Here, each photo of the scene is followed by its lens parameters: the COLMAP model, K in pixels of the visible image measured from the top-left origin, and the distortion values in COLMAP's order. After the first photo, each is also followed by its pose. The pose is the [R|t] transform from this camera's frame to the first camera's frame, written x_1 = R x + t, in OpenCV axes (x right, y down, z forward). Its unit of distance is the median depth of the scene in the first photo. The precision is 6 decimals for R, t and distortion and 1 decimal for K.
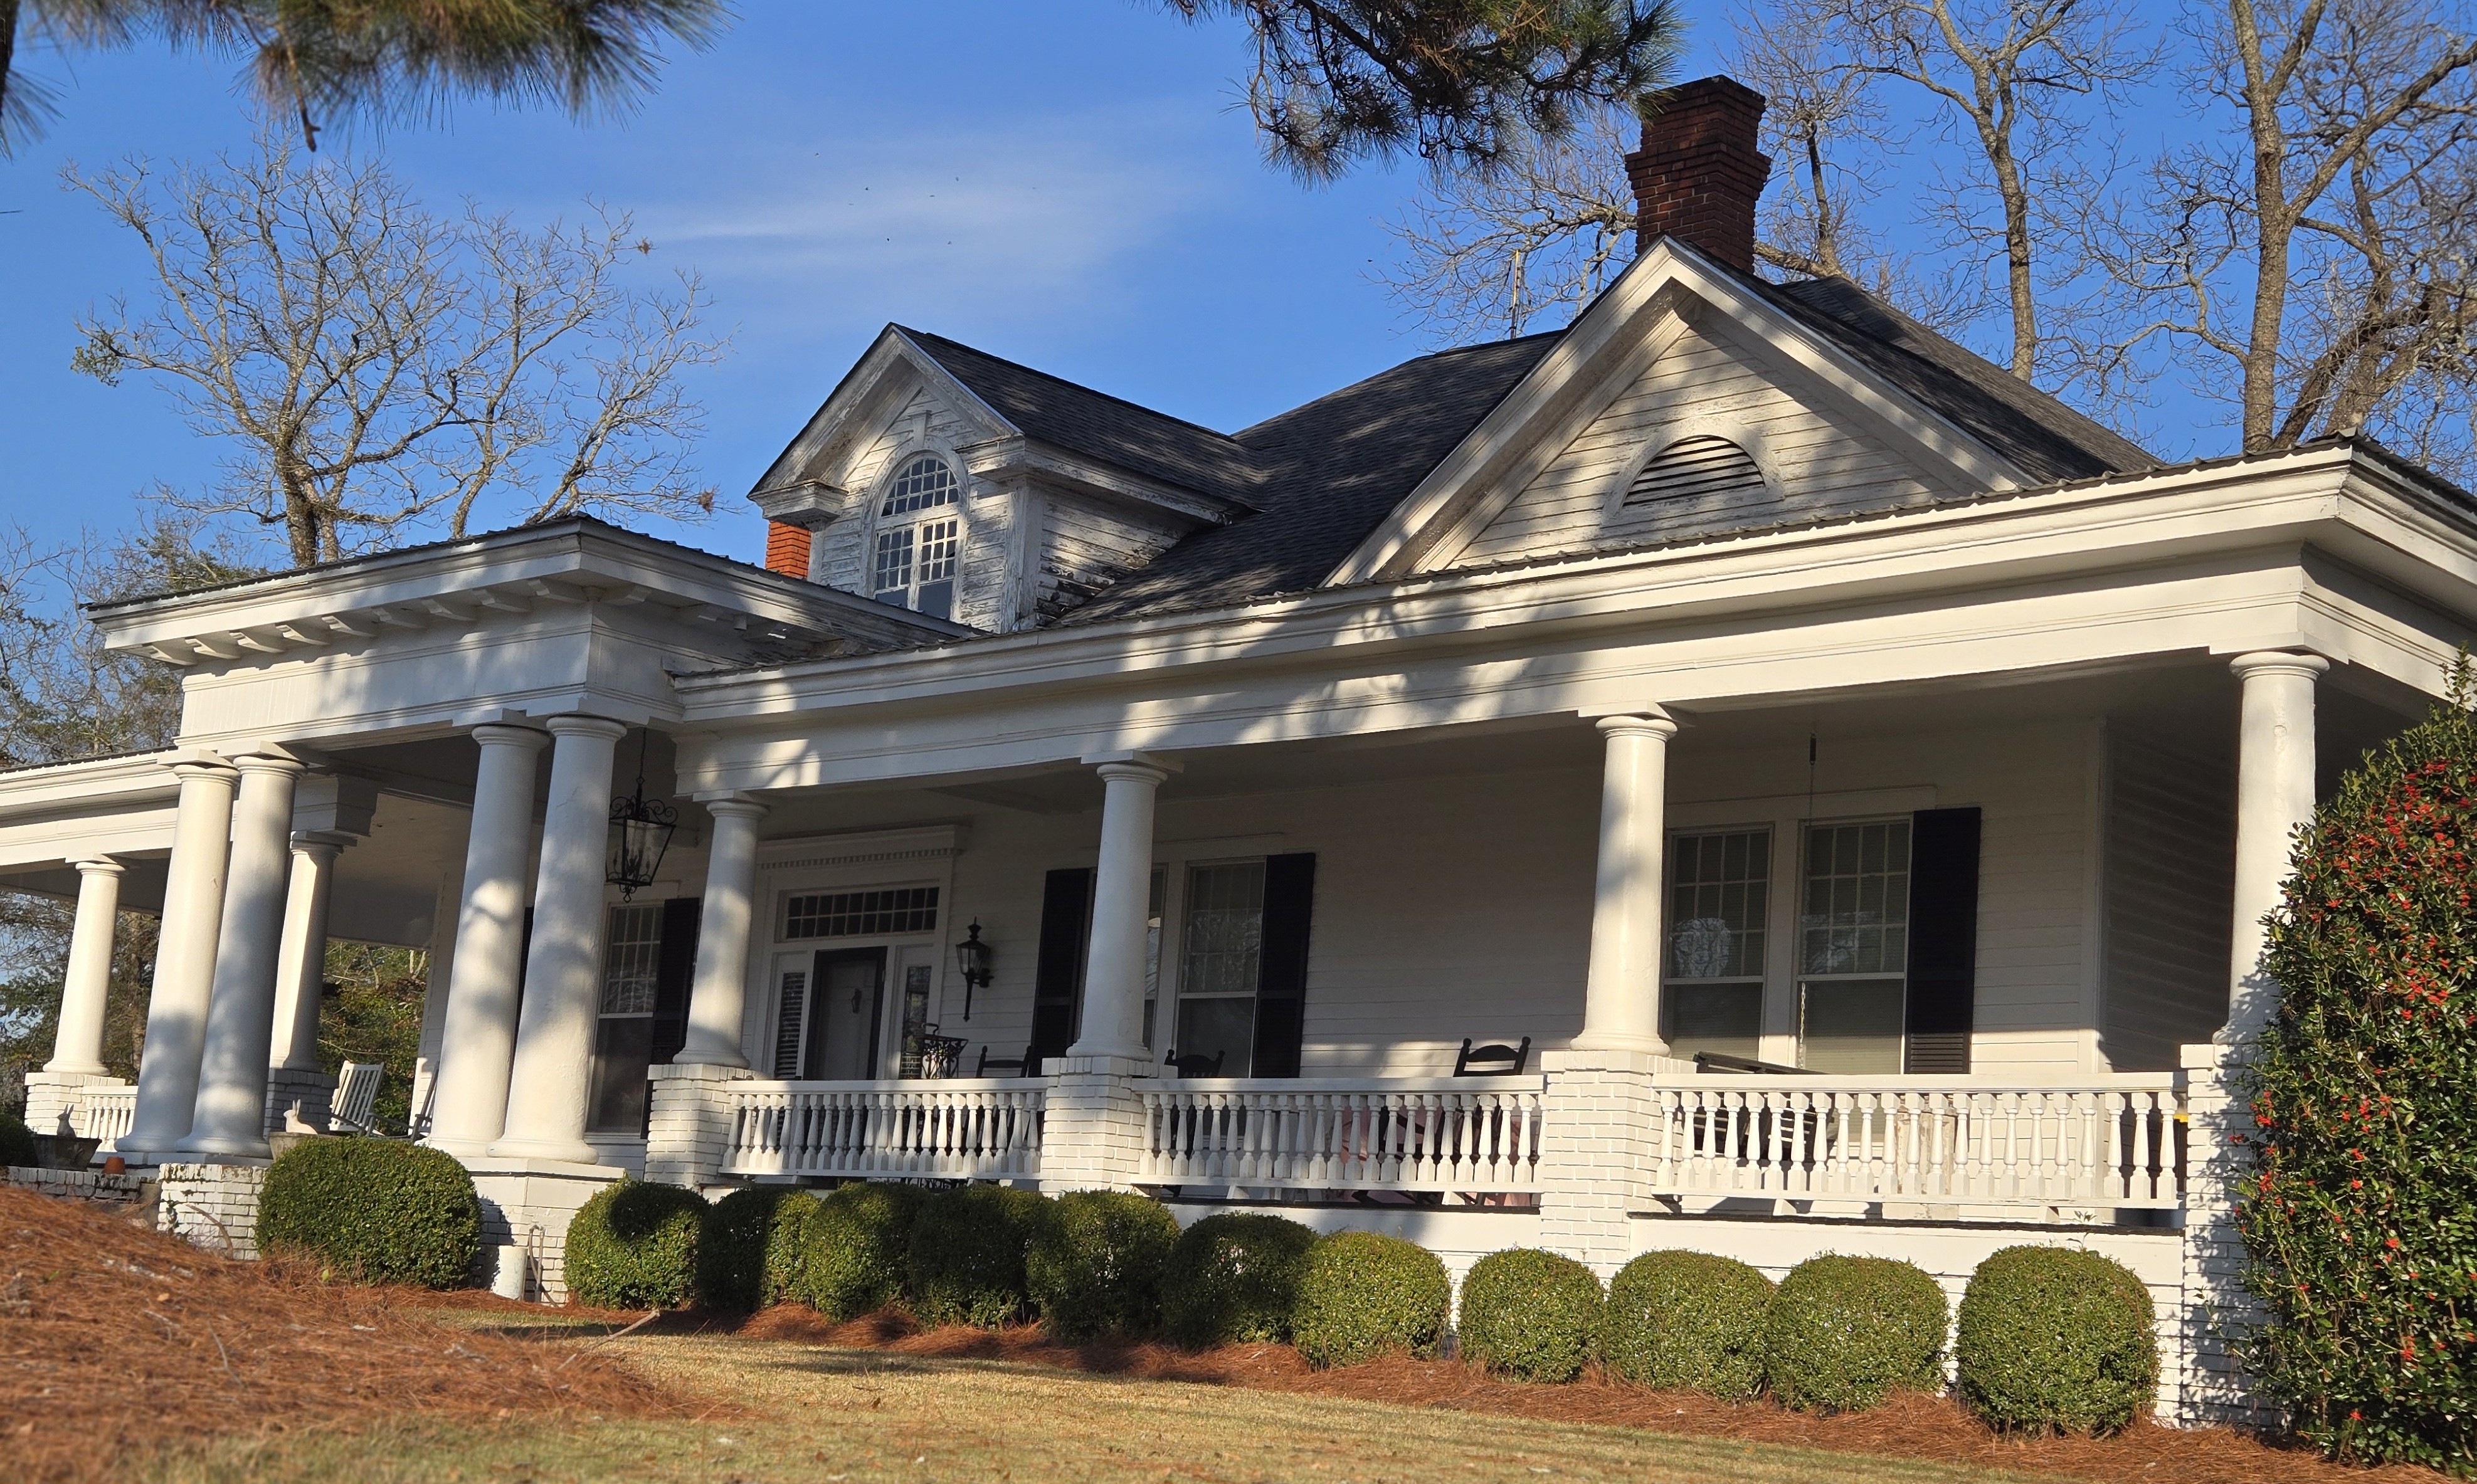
lens RADIAL K [[3129.9, 0, 1239.7], [0, 3129.9, 742.1], [0, 0, 1]] dist [0.016828, 0.000000]
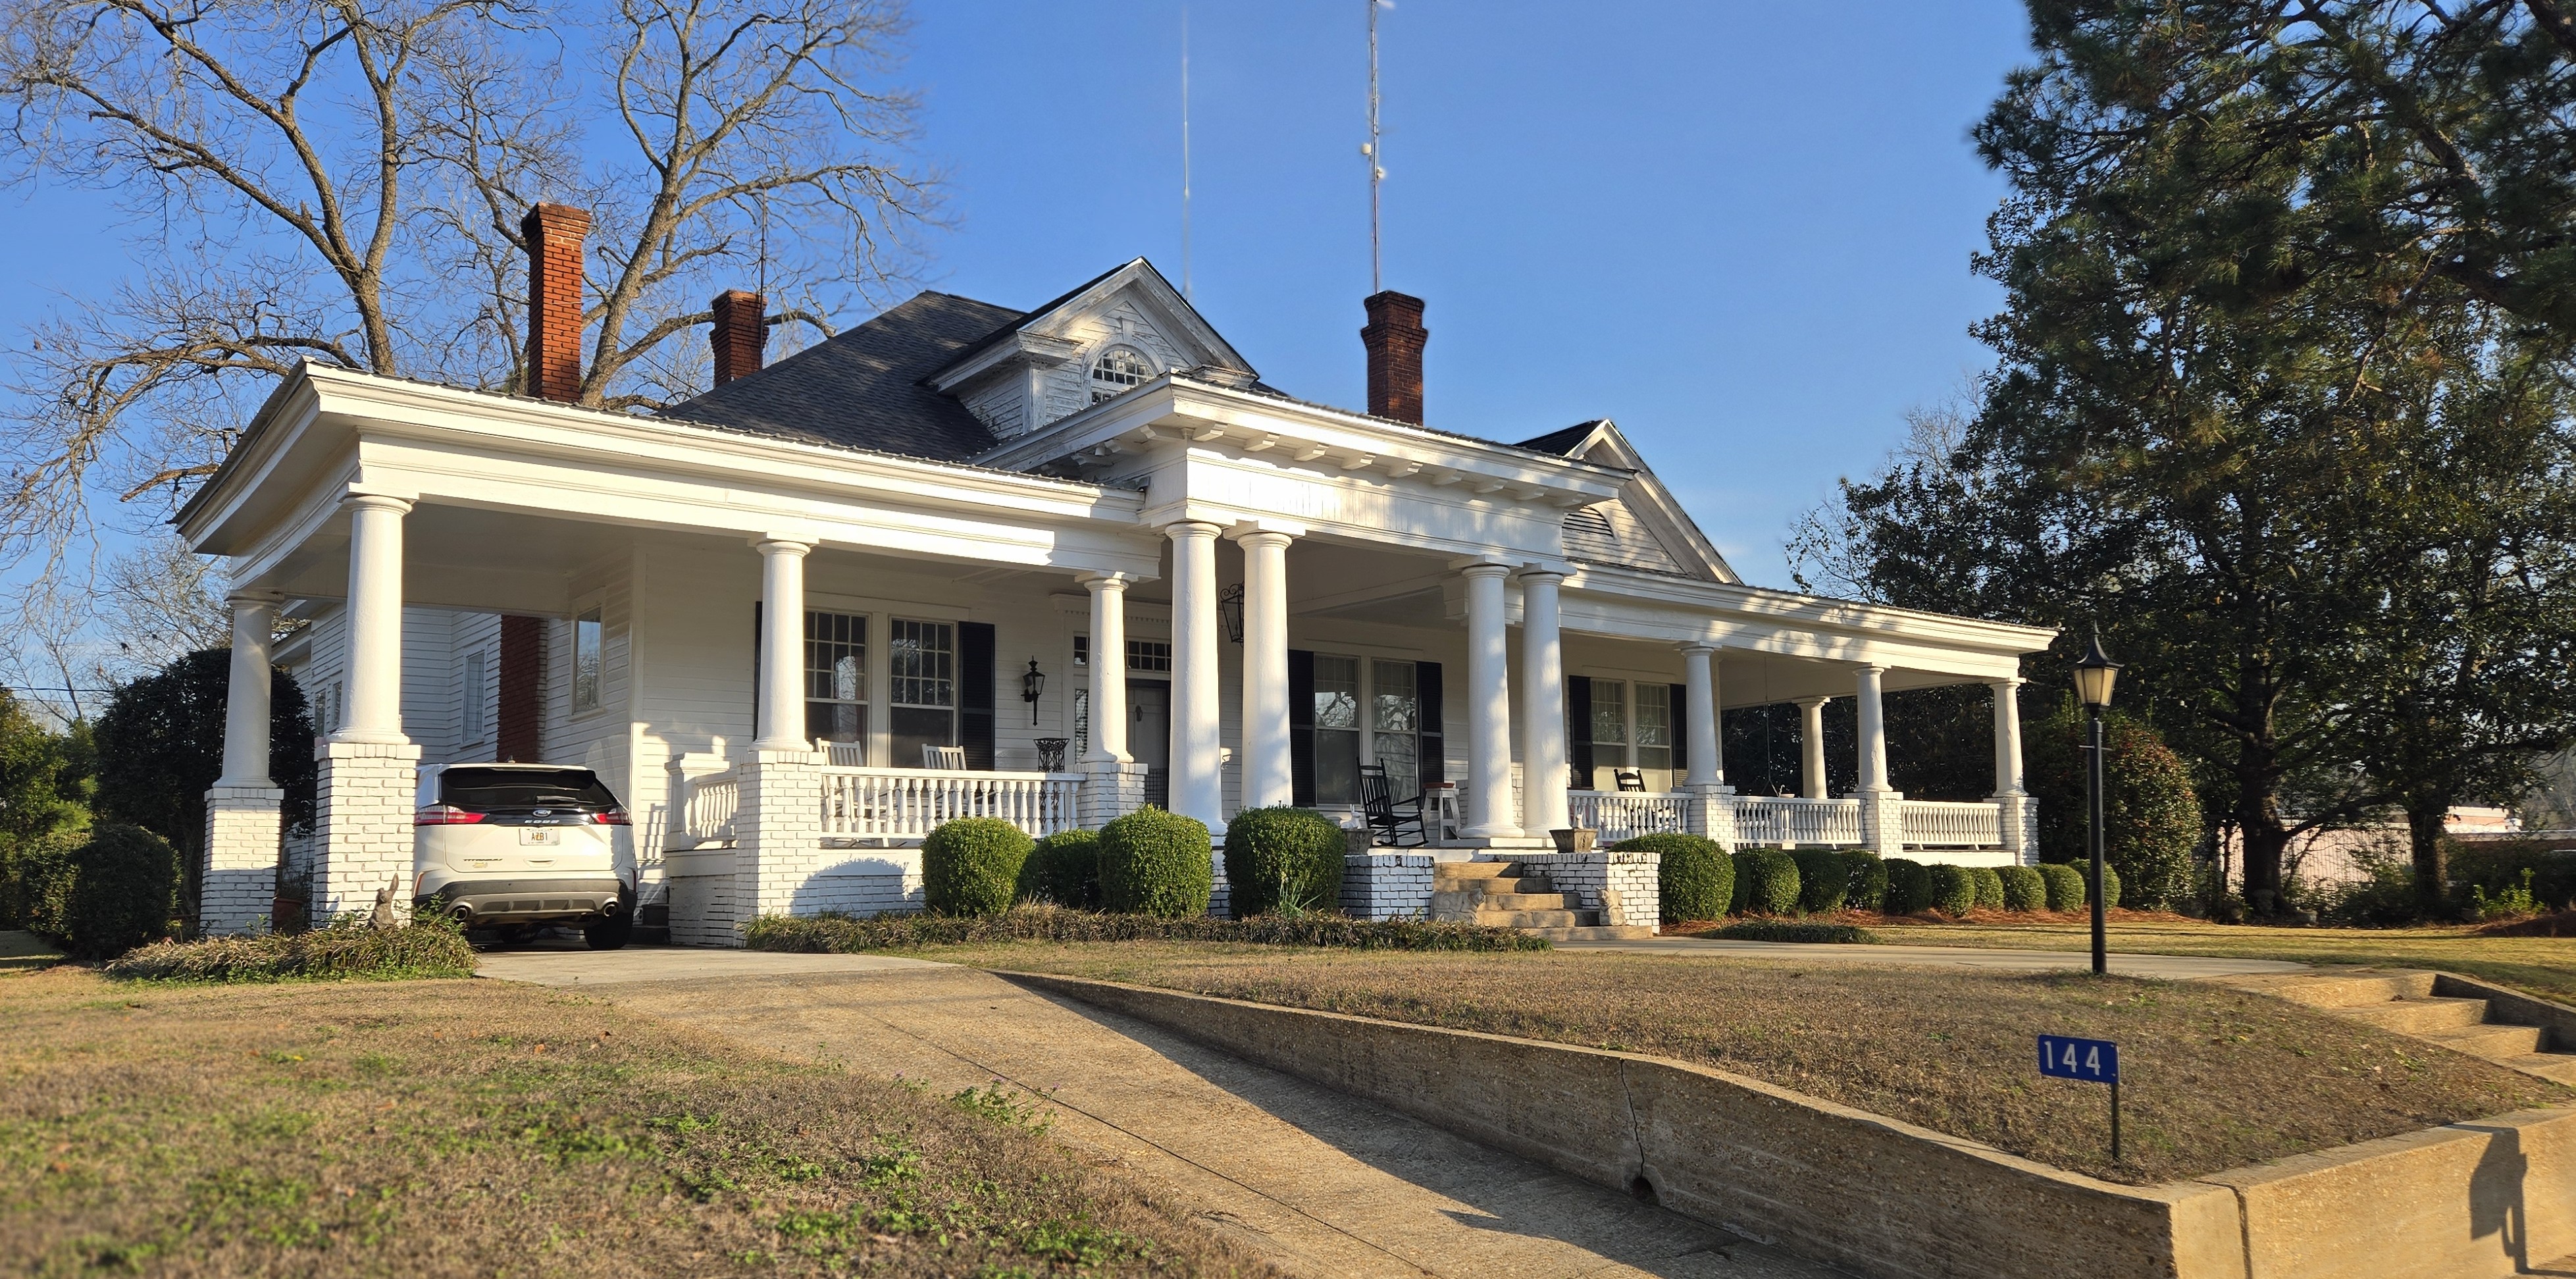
lens RADIAL K [[1846.4, 0, 1289.8], [0, 1846.4, 644.7], [0, 0, 1]] dist [-0.001338, -0.000033]
pose [[0.193042, 0.088609, 0.977181, -1.153435], [-0.141847, 0.987972, -0.061565, 0.107638], [-0.970883, -0.126725, 0.203289, 0.873601]]
